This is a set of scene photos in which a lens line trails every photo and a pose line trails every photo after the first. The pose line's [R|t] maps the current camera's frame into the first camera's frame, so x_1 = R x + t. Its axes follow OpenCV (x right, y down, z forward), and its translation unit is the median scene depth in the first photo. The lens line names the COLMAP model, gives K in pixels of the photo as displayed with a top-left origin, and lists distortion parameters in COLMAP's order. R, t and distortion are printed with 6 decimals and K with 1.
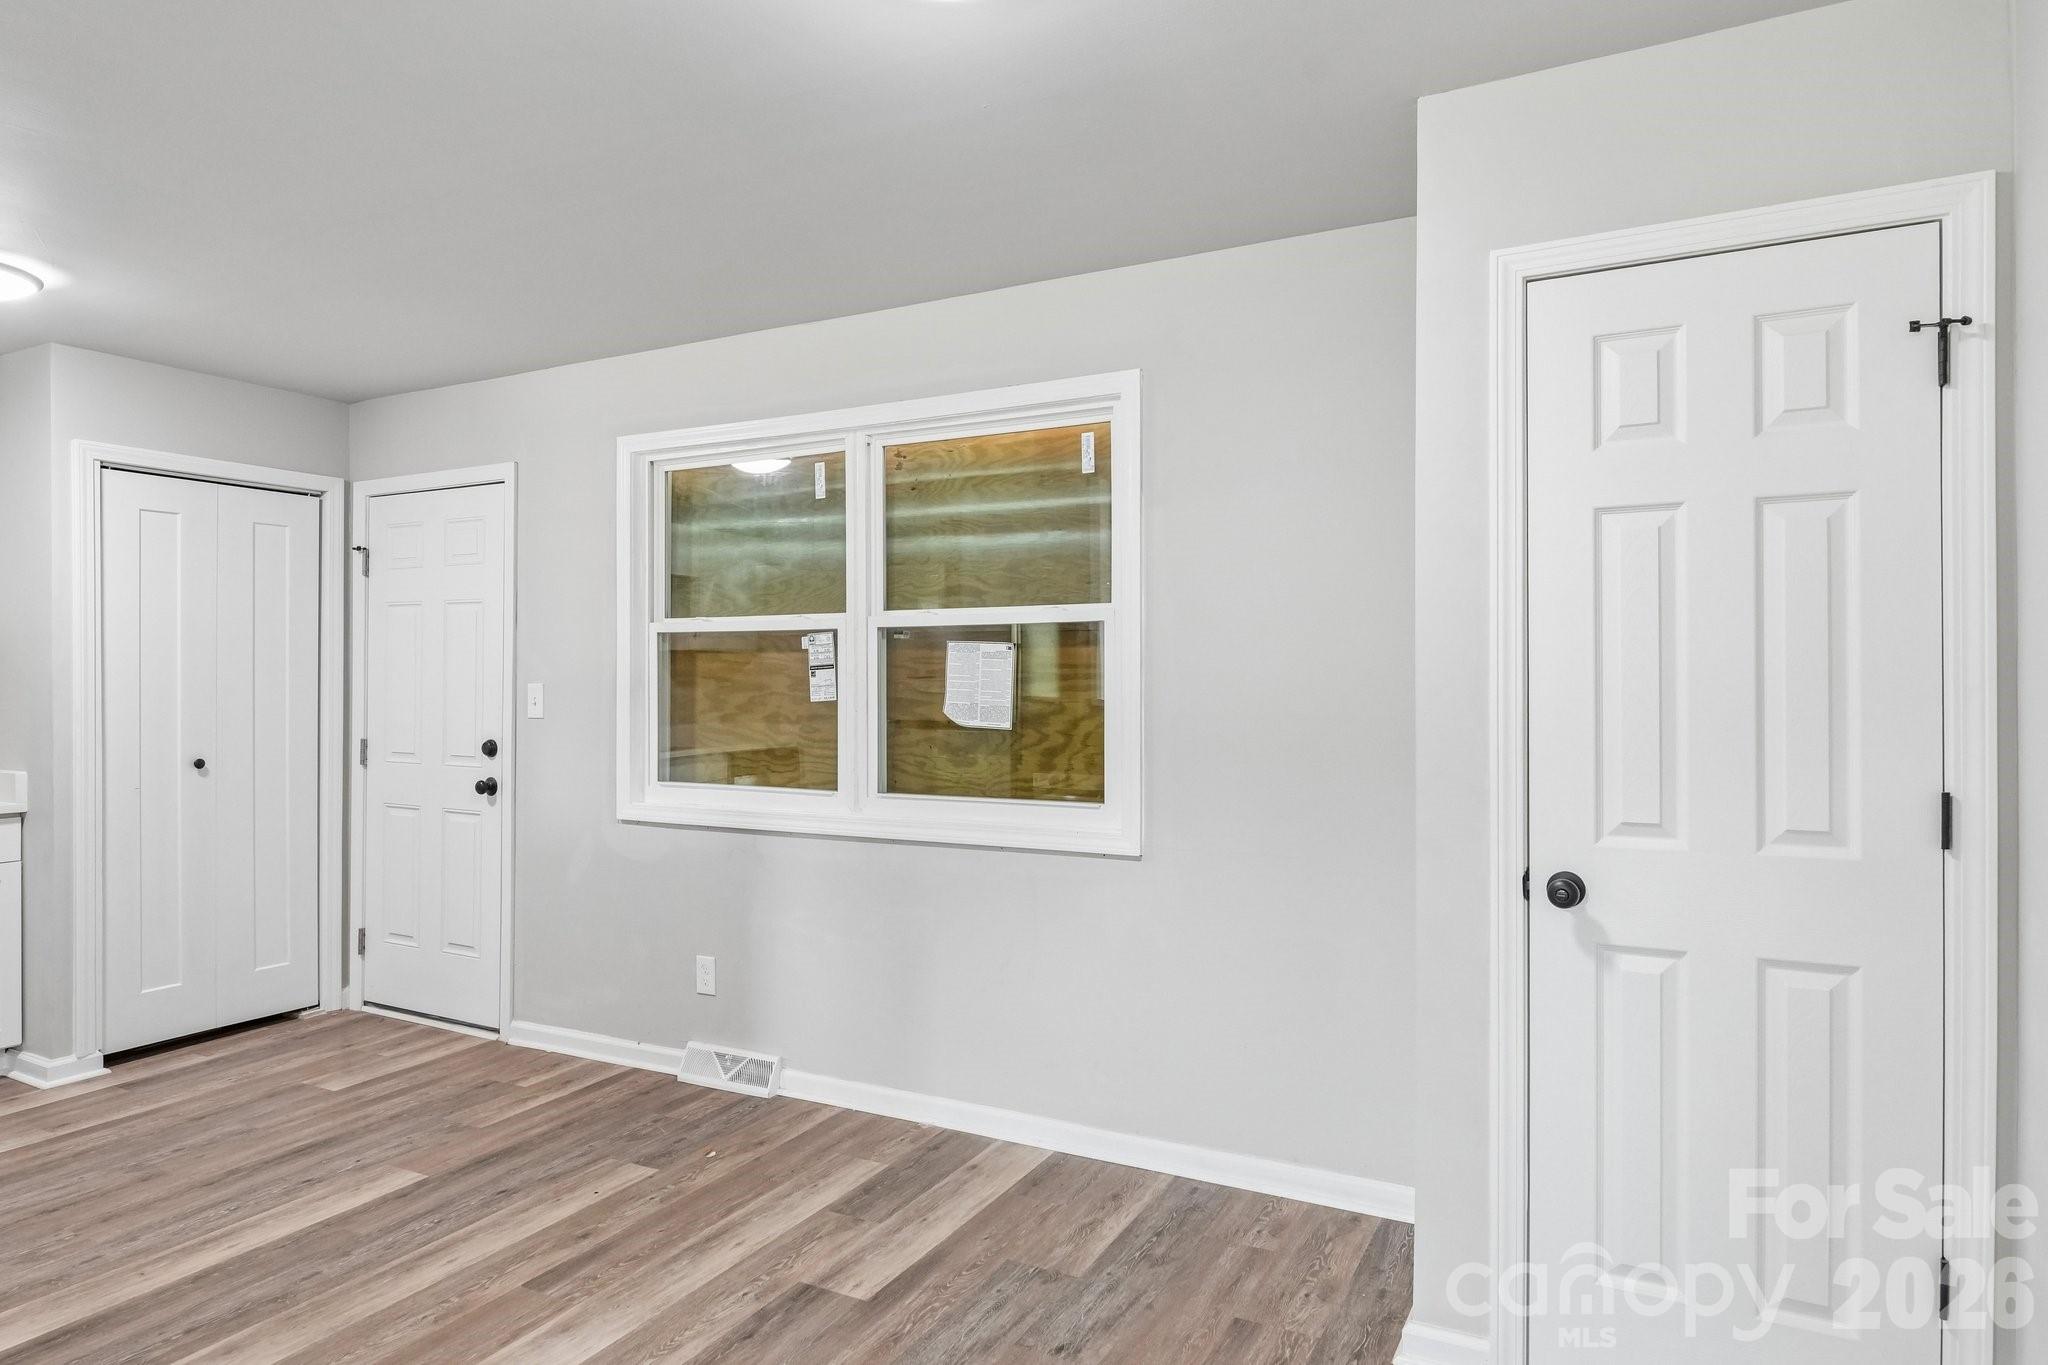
lens RADIAL K [[1214.5, 0, 1015.8], [0, 1214.5, 676.7], [0, 0, 1]] dist [0.003603, 0.000020]
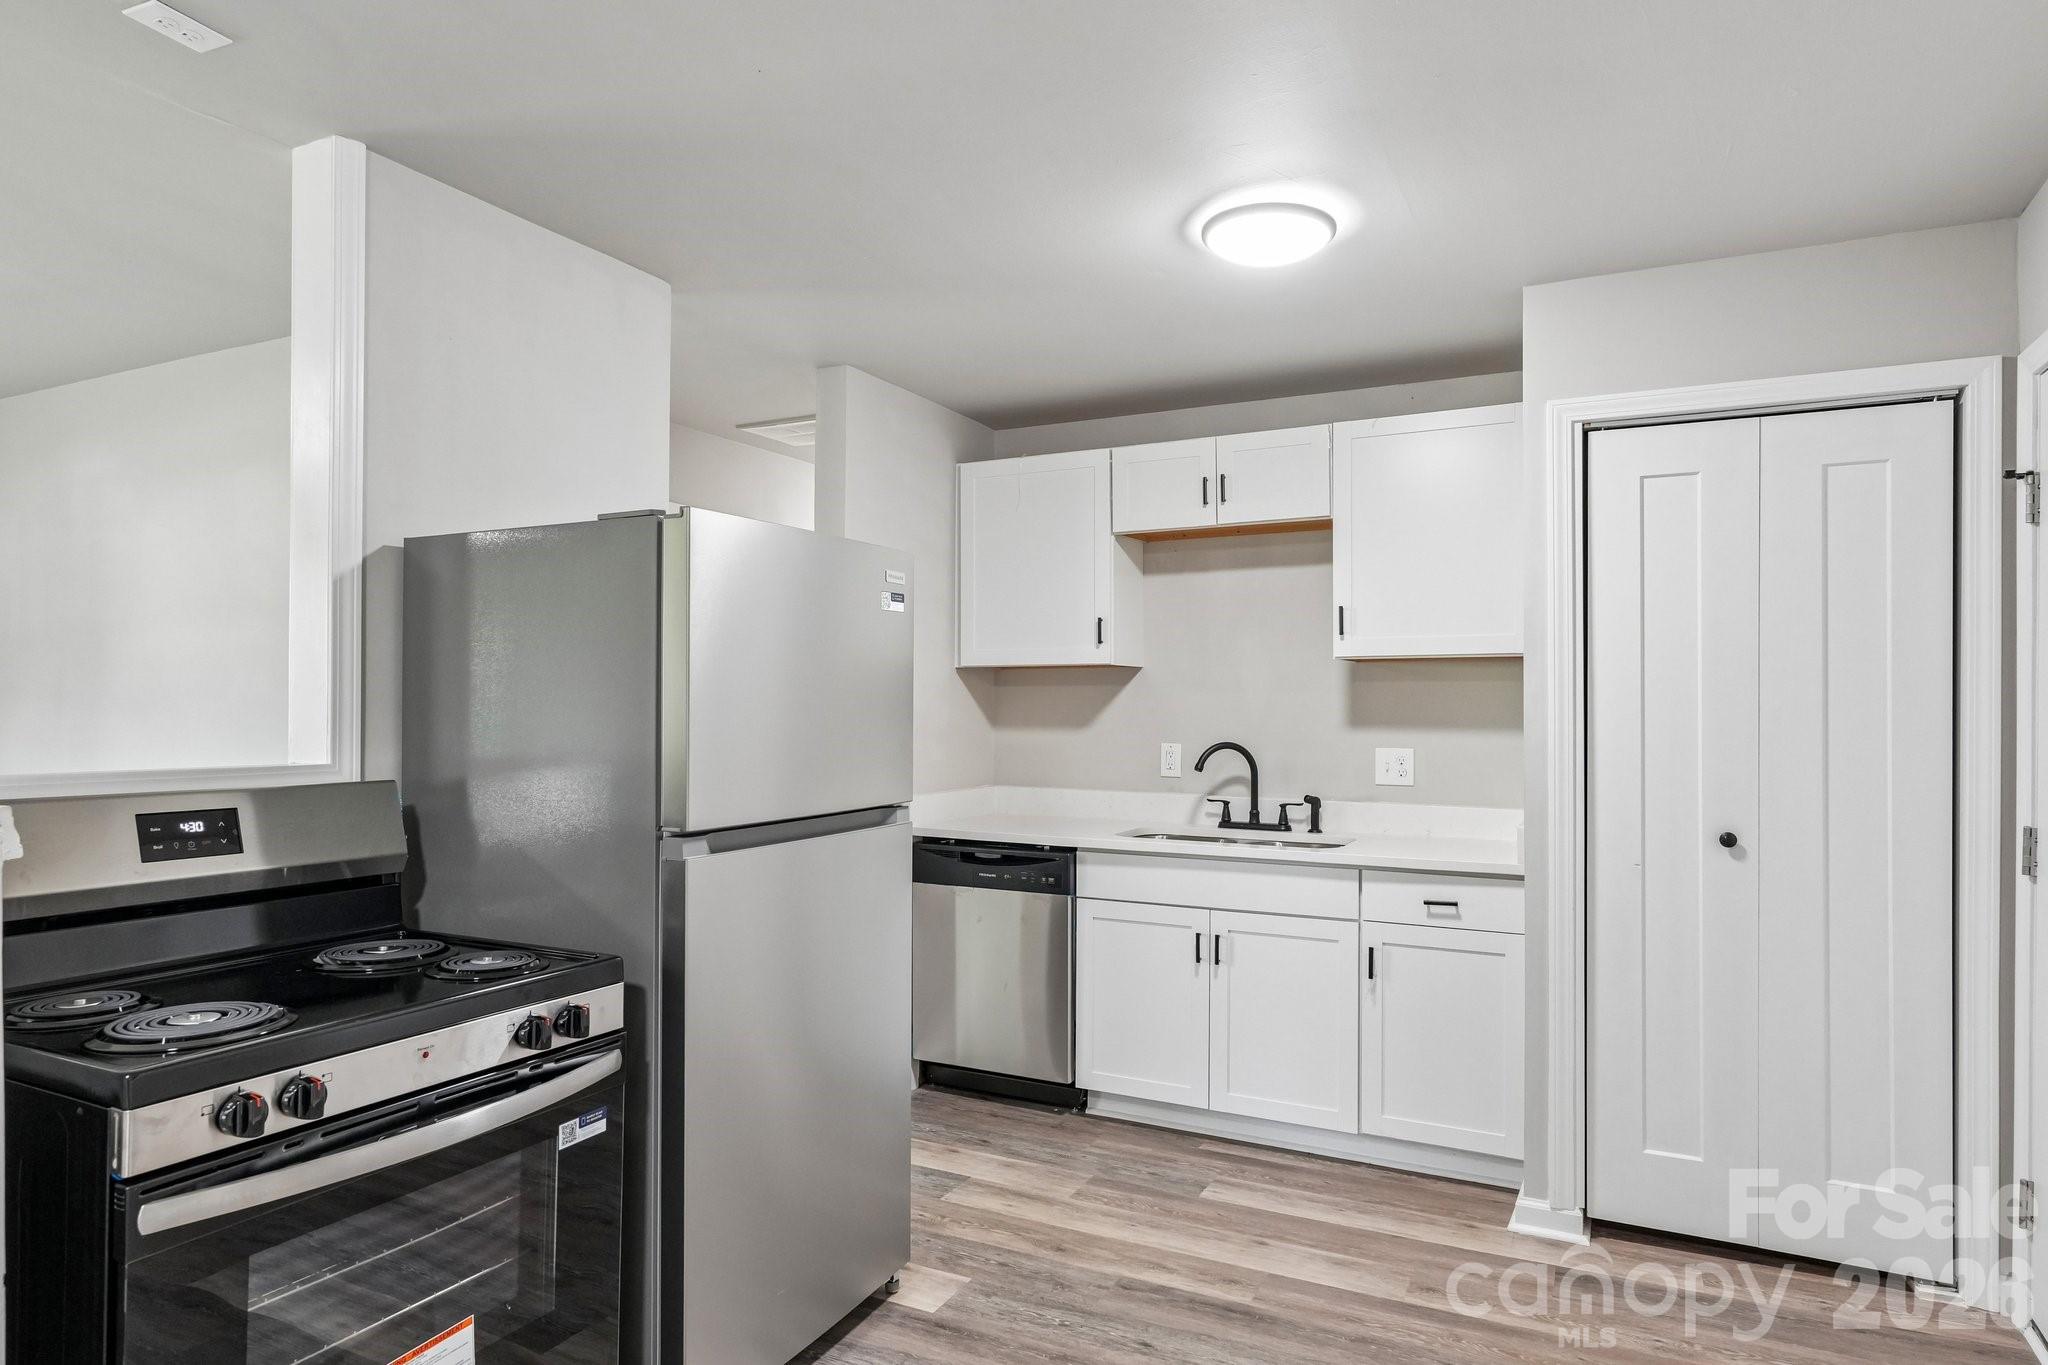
lens RADIAL K [[1214.5, 0, 1015.5], [0, 1214.5, 693.2], [0, 0, 1]] dist [0.003603, 0.000020]
pose [[0.029632, -0.011158, -0.999499, -0.015233], [-0.005057, 0.999923, -0.011313, 0.000411], [0.999548, 0.005389, 0.029574, 0.703486]]
